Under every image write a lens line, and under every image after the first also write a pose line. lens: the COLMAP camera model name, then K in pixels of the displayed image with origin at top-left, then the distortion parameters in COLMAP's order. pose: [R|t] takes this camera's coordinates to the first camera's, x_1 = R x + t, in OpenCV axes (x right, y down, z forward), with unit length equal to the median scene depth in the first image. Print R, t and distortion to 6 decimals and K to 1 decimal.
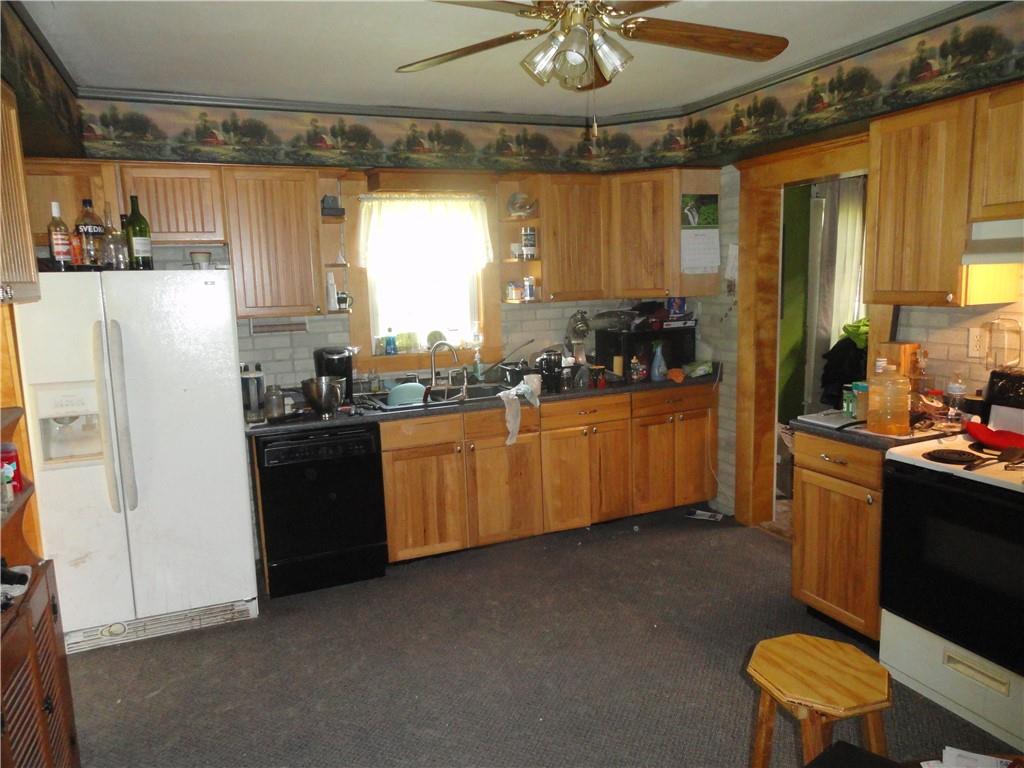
lens RADIAL K [[714.7, 0, 512.4], [0, 714.7, 383.4], [0, 0, 1]] dist [-0.004022, 0.001648]
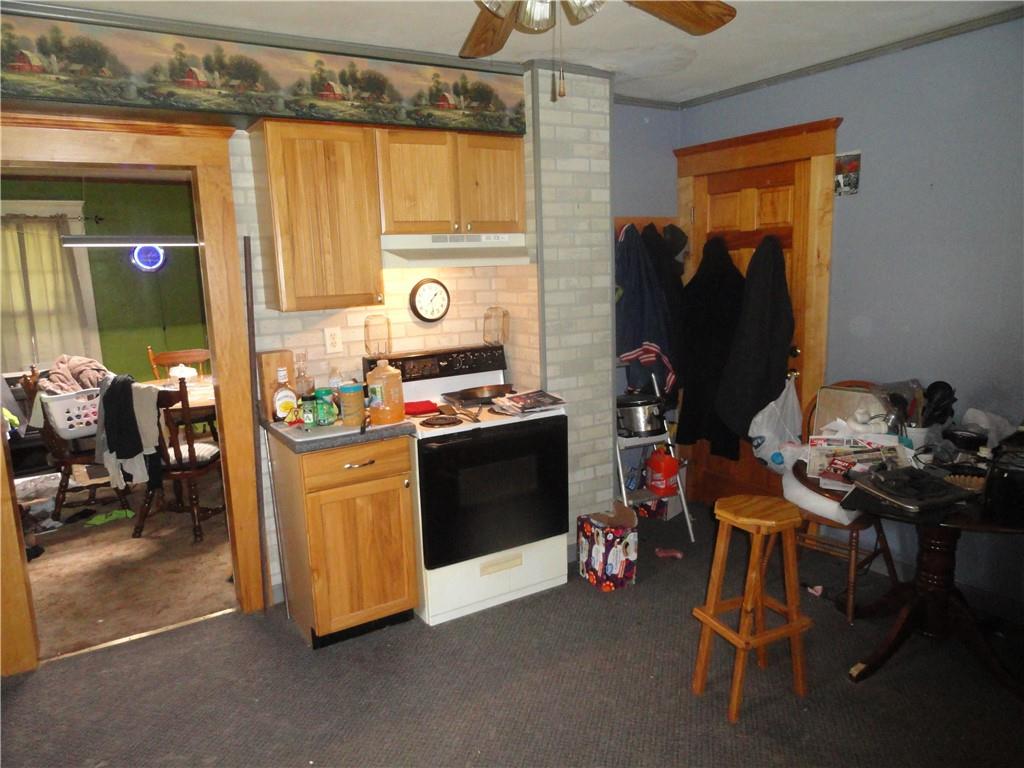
lens RADIAL K [[714.7, 0, 511.5], [0, 714.7, 382.2], [0, 0, 1]] dist [-0.004022, 0.001648]
pose [[-0.160774, -0.124263, 0.979138, -0.551343], [0.191152, 0.969340, 0.154406, -0.119313], [-0.968304, 0.211989, -0.132092, 0.925712]]
